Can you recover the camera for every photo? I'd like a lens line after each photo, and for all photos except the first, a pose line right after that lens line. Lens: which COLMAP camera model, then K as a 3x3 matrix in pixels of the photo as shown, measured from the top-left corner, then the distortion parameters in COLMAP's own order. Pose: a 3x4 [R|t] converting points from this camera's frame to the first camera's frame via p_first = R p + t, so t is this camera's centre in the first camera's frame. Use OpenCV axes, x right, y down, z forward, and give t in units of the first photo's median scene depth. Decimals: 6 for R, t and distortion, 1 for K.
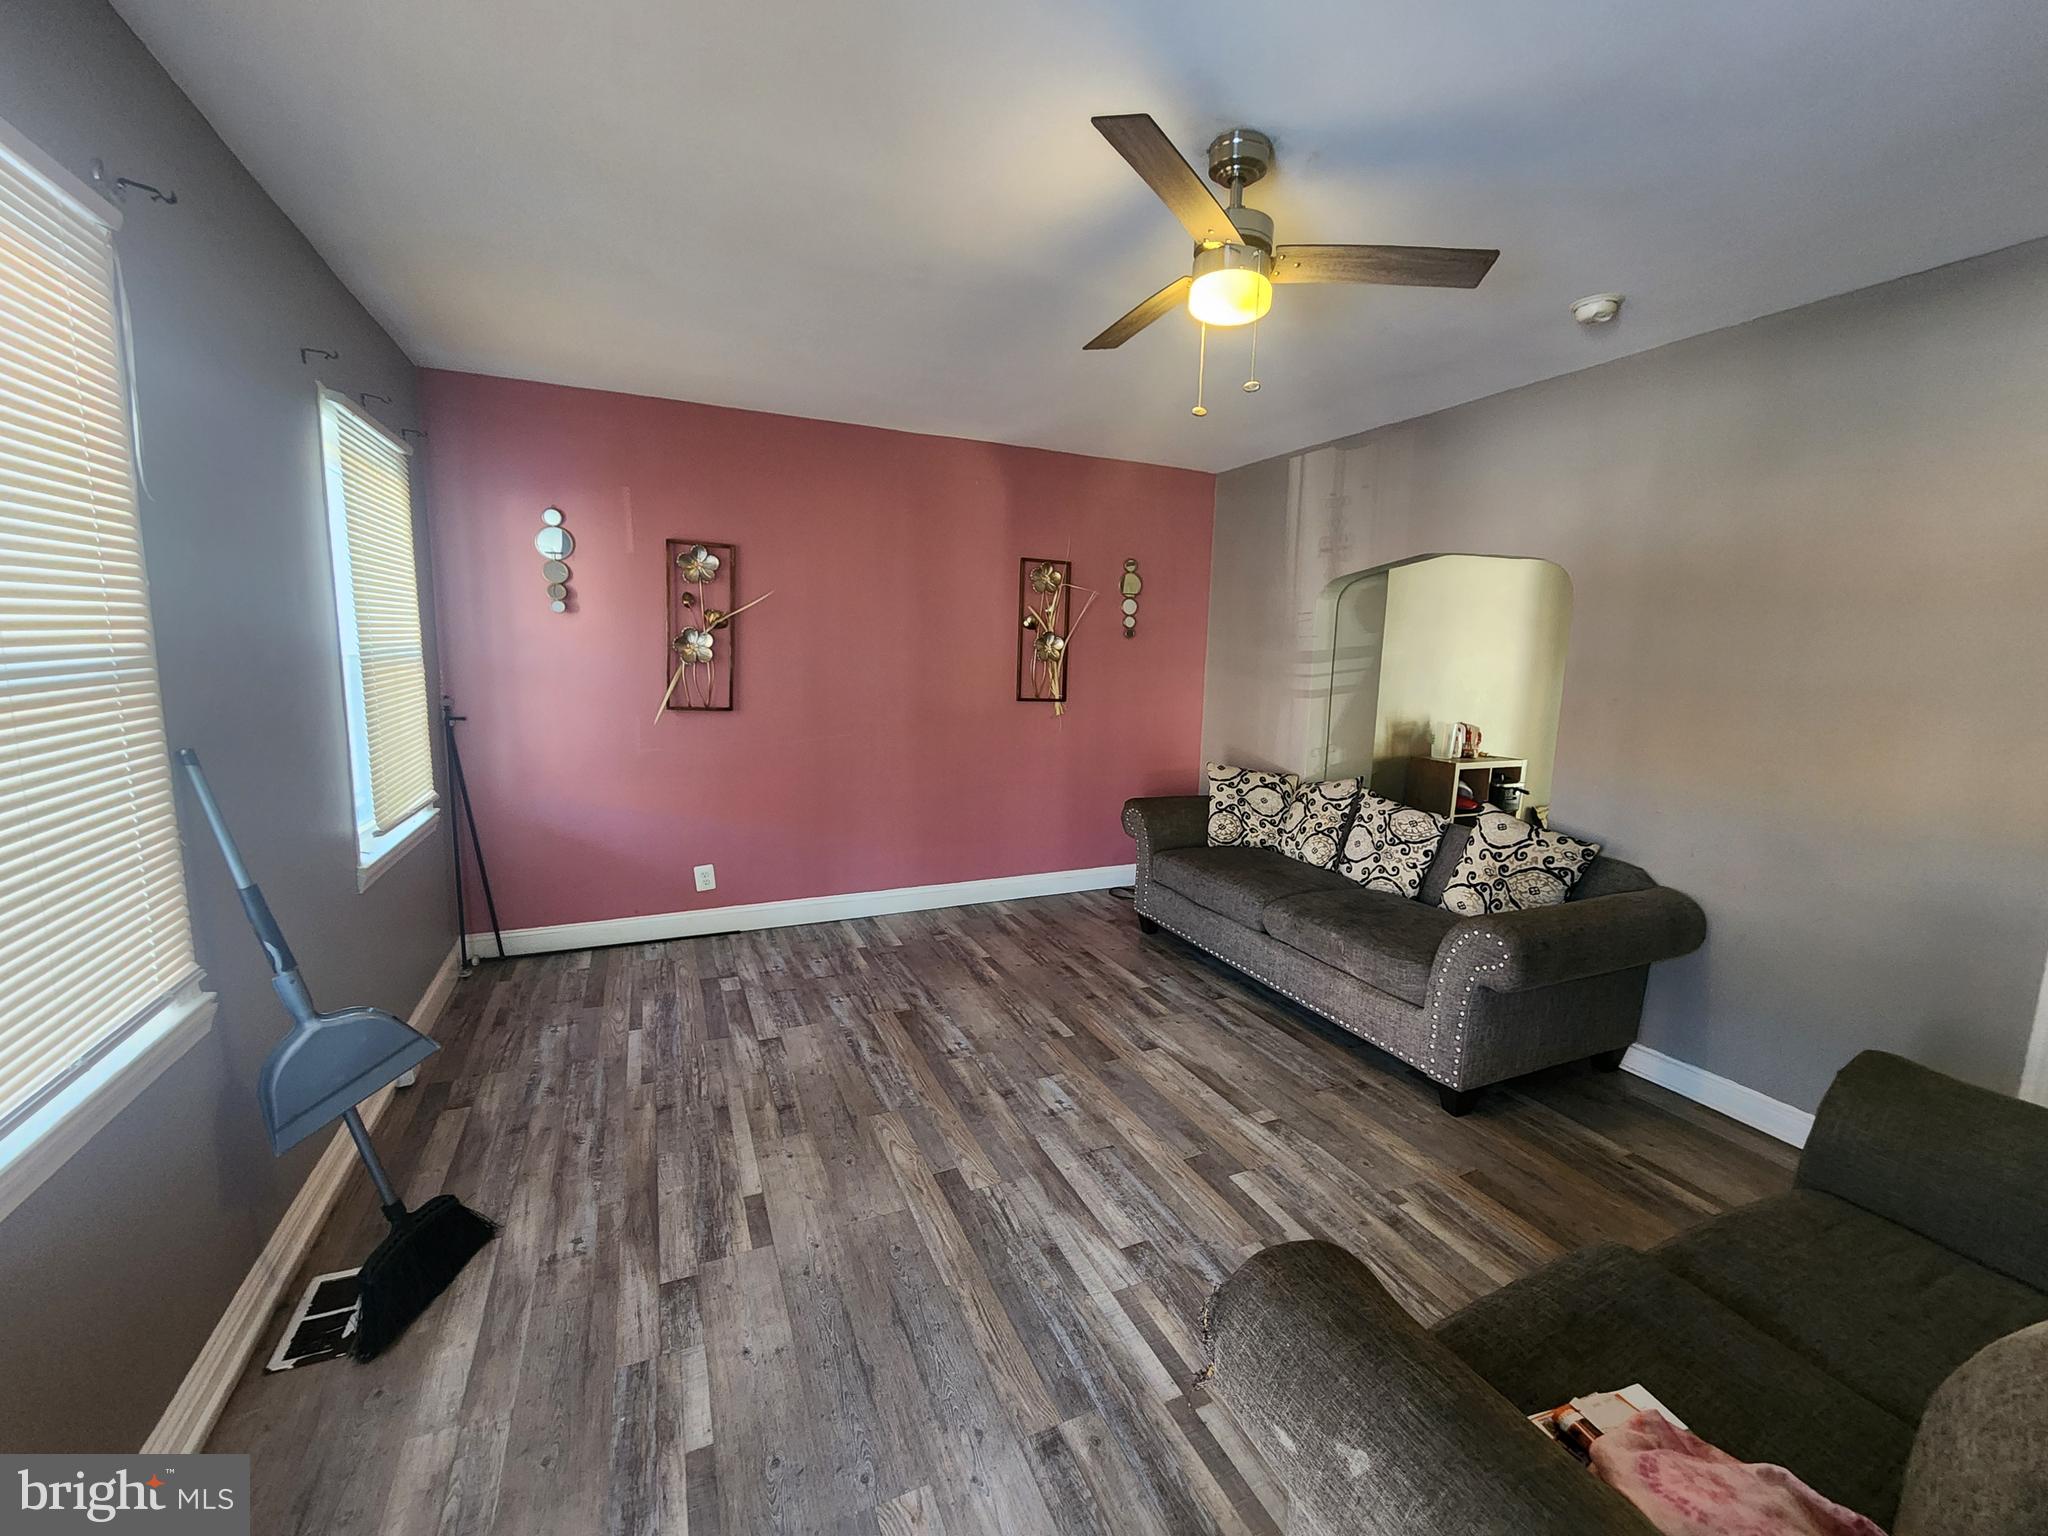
lens RADIAL K [[835.6, 0, 1034.2], [0, 835.6, 775.1], [0, 0, 1]] dist [0.001000, 0.000419]
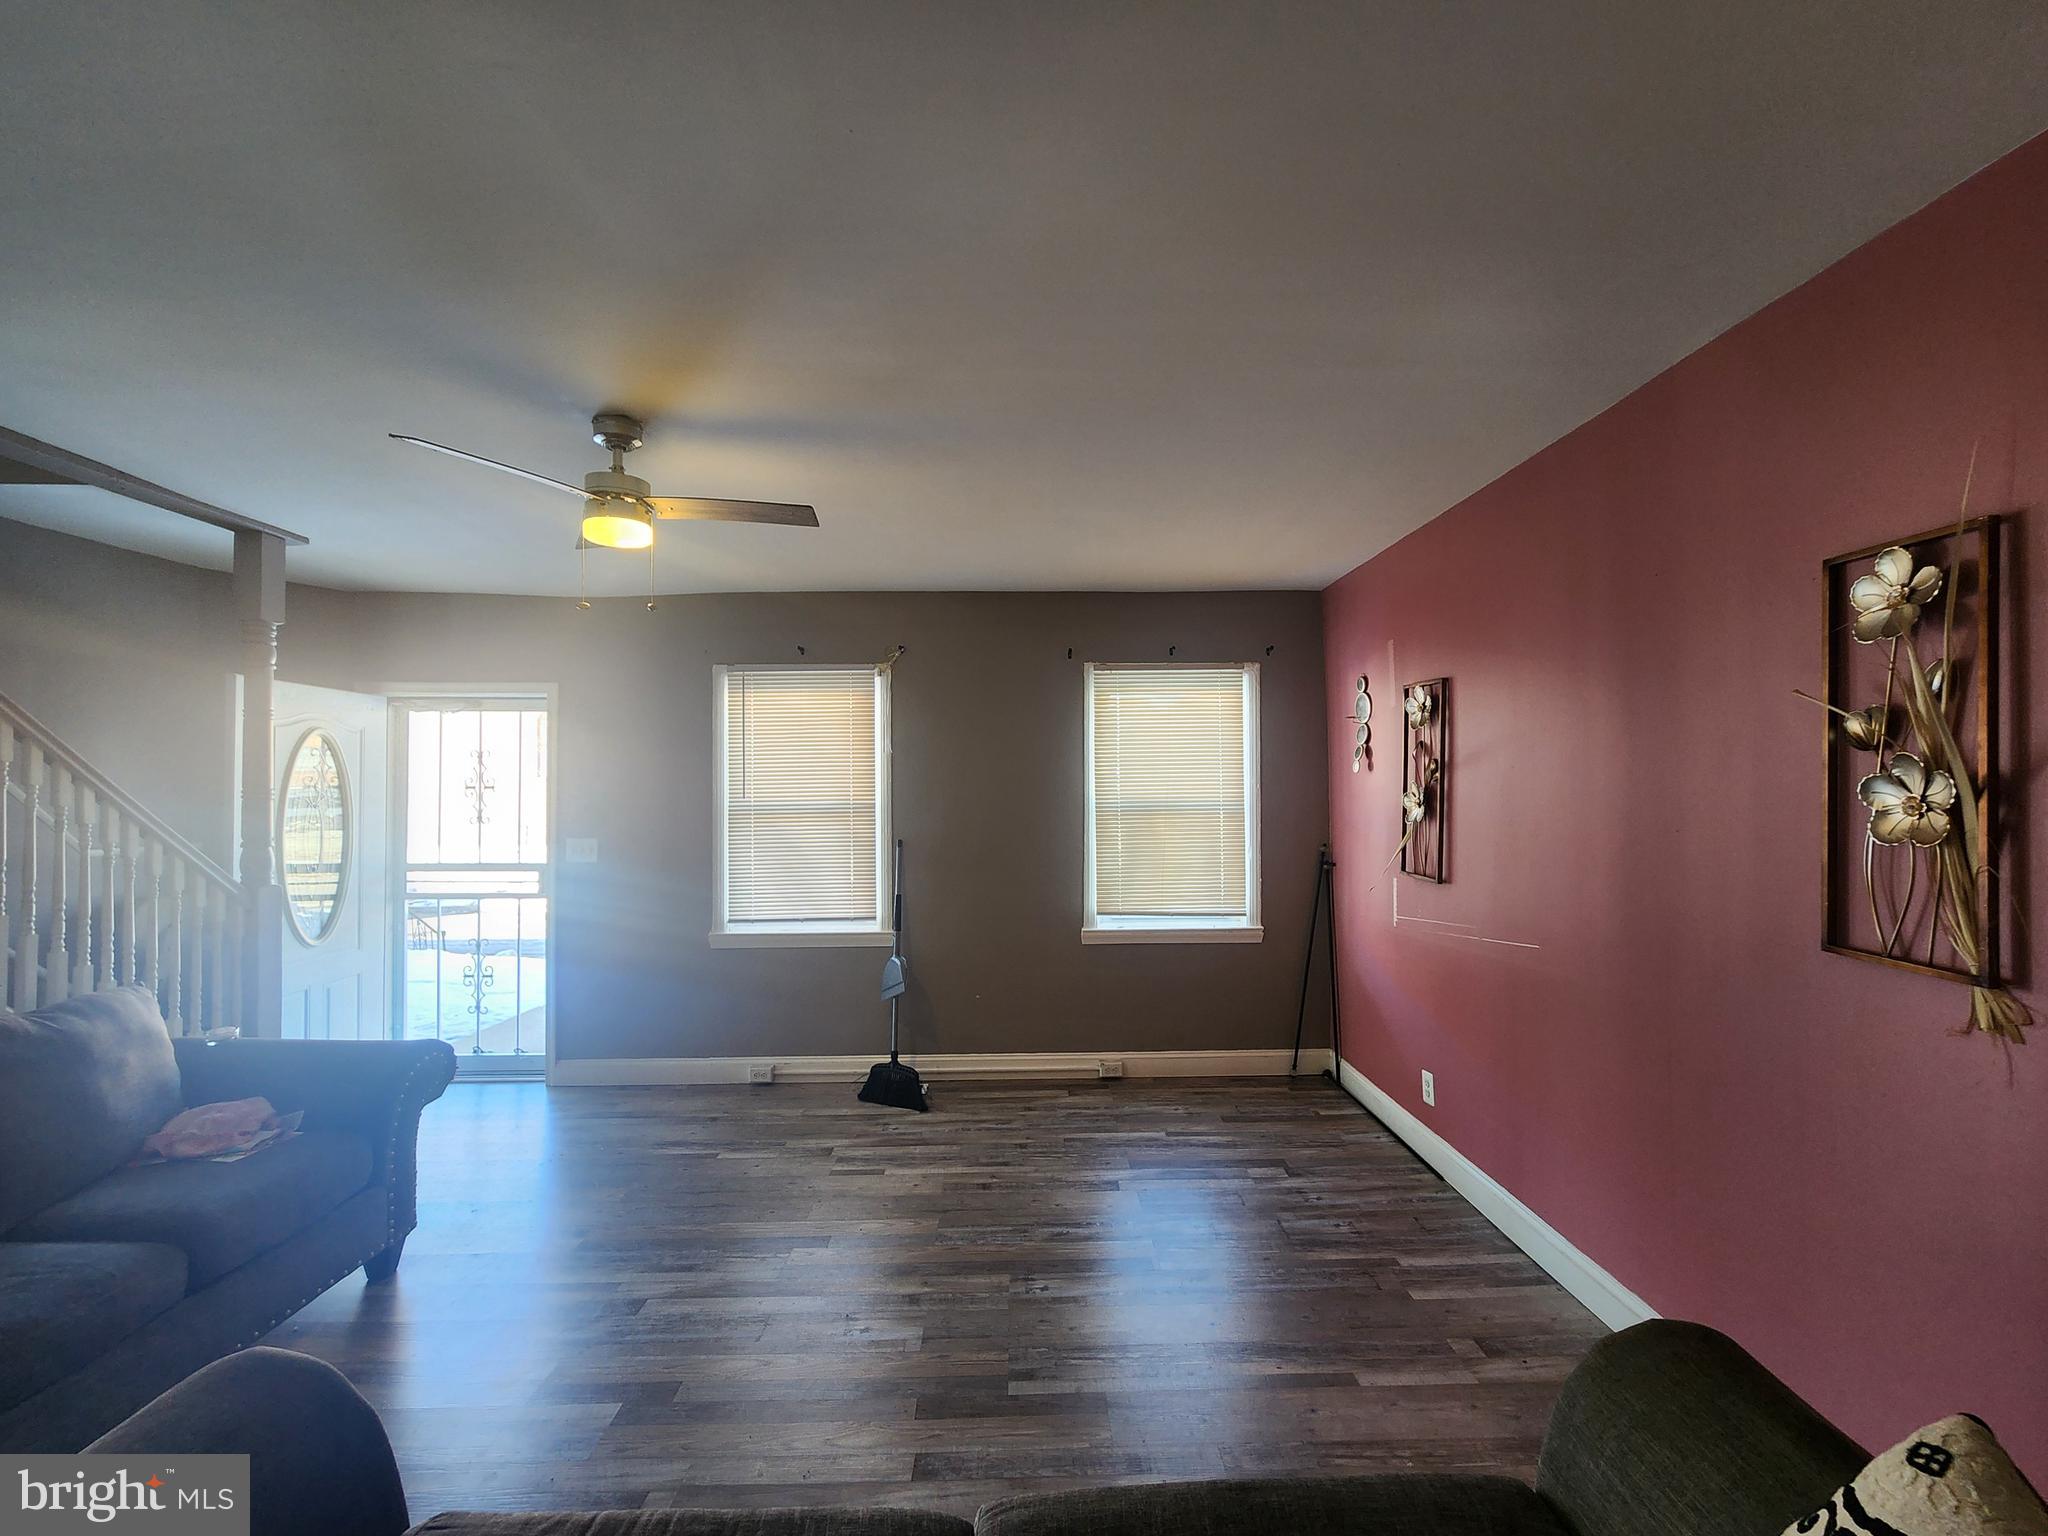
lens RADIAL K [[835.6, 0, 1034.2], [0, 835.6, 775.1], [0, 0, 1]] dist [0.001000, 0.000419]
pose [[-0.396330, -0.038191, -0.917314, 0.652456], [-0.144215, 0.989321, 0.021119, -0.176603], [0.906711, 0.140660, -0.397605, 1.214307]]
